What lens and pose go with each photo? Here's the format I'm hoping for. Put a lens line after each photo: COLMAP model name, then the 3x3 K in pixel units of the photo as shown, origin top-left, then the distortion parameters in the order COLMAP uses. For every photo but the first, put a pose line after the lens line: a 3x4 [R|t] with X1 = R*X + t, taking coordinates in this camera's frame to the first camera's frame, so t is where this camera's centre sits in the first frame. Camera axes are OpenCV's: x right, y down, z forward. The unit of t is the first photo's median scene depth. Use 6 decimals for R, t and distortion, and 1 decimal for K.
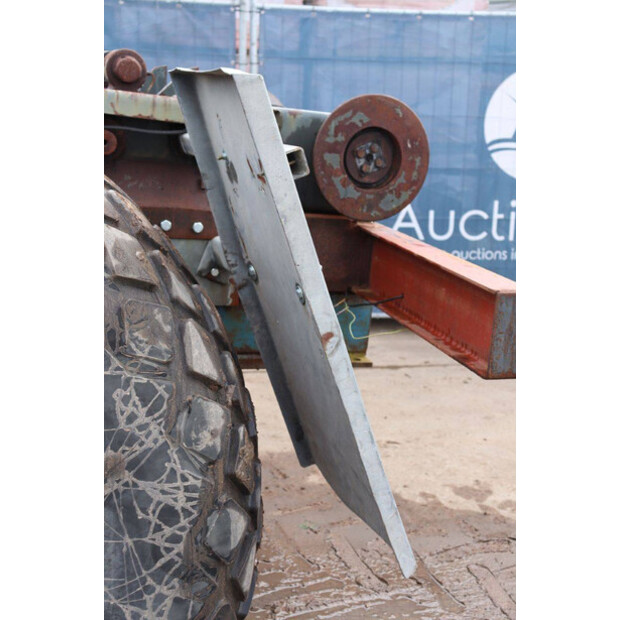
lens RADIAL K [[880.8, 0, 307.1], [0, 880.8, 315.9], [0, 0, 1]] dist [0.086719, 0.000000]
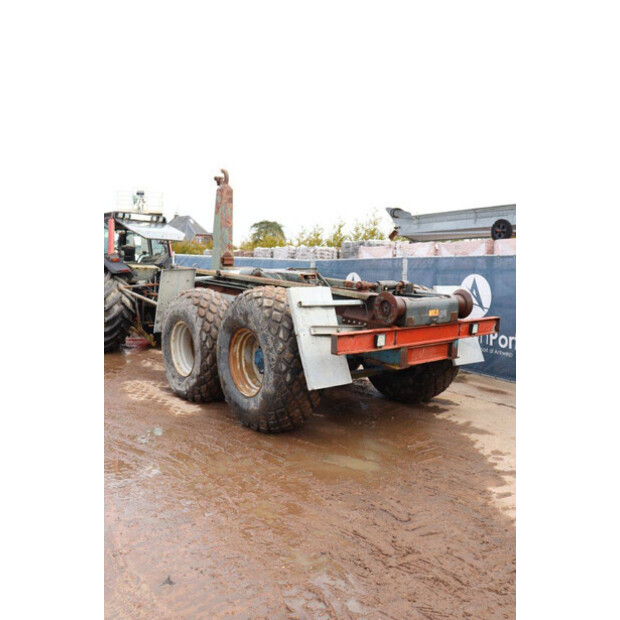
lens RADIAL K [[542.9, 0, 309.7], [0, 542.9, 309.3], [0, 0, 1]] dist [-0.115946, -0.004517]
pose [[0.335597, 0.033977, -0.941393, 2.111706], [-0.229312, 0.972234, -0.046657, 0.003655], [0.913669, 0.231531, 0.334070, -0.049475]]
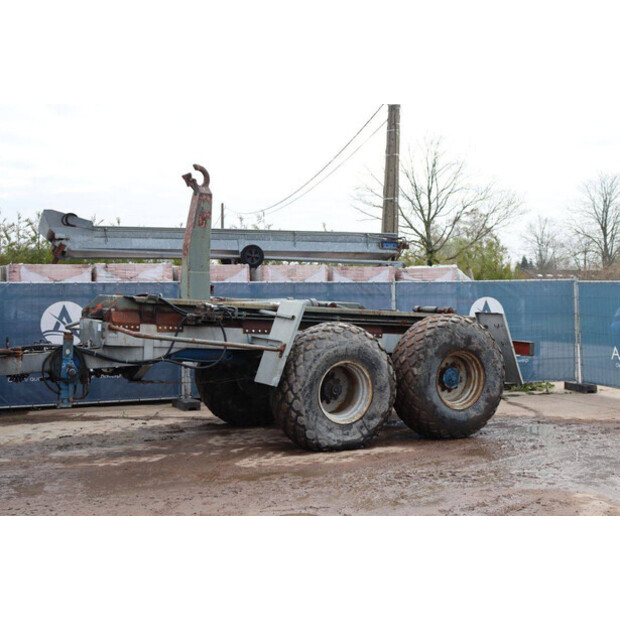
lens RADIAL K [[880.8, 0, 307.5], [0, 880.8, 310.1], [0, 0, 1]] dist [0.086719, 0.000000]
pose [[0.979456, -0.044217, 0.196750, -2.074204], [0.086223, 0.973809, -0.210383, 0.758869], [-0.182295, 0.223025, 0.957616, -3.919067]]
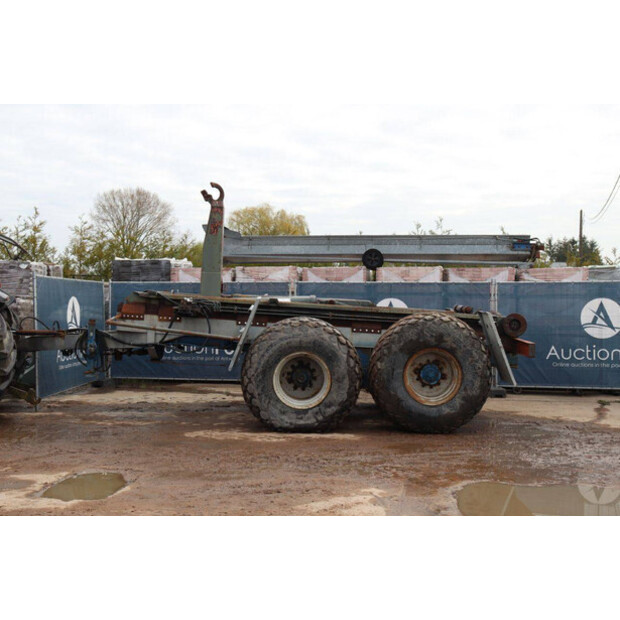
lens RADIAL K [[784.1, 0, 309.5], [0, 784.1, 308.0], [0, 0, 1]] dist [0.038371, 0.000000]
pose [[0.951703, -0.025702, -0.305943, 0.344933], [-0.045645, 0.973571, -0.223778, 0.827210], [0.303608, 0.226935, 0.925377, -3.733514]]
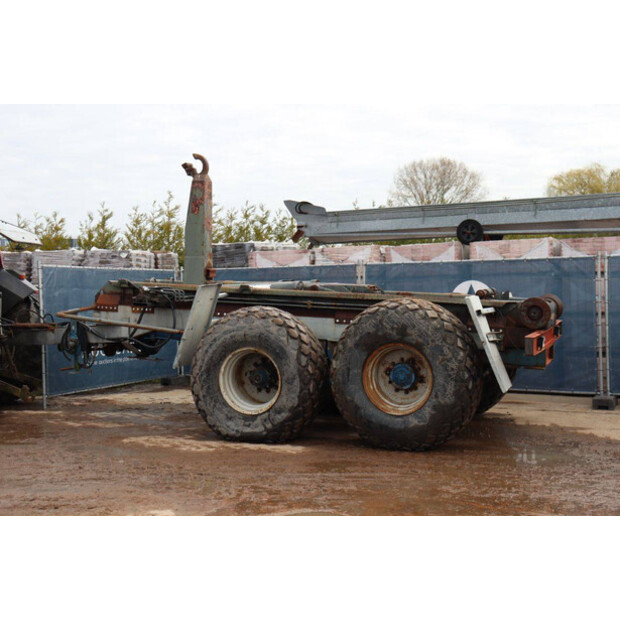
lens RADIAL K [[917.9, 0, 315.2], [0, 917.9, 308.5], [0, 0, 1]] dist [0.124140, 0.000000]
pose [[0.771467, -0.032194, -0.635454, 1.963681], [-0.108211, 0.977531, -0.180898, 0.663338], [0.627000, 0.208320, 0.750649, -2.759380]]
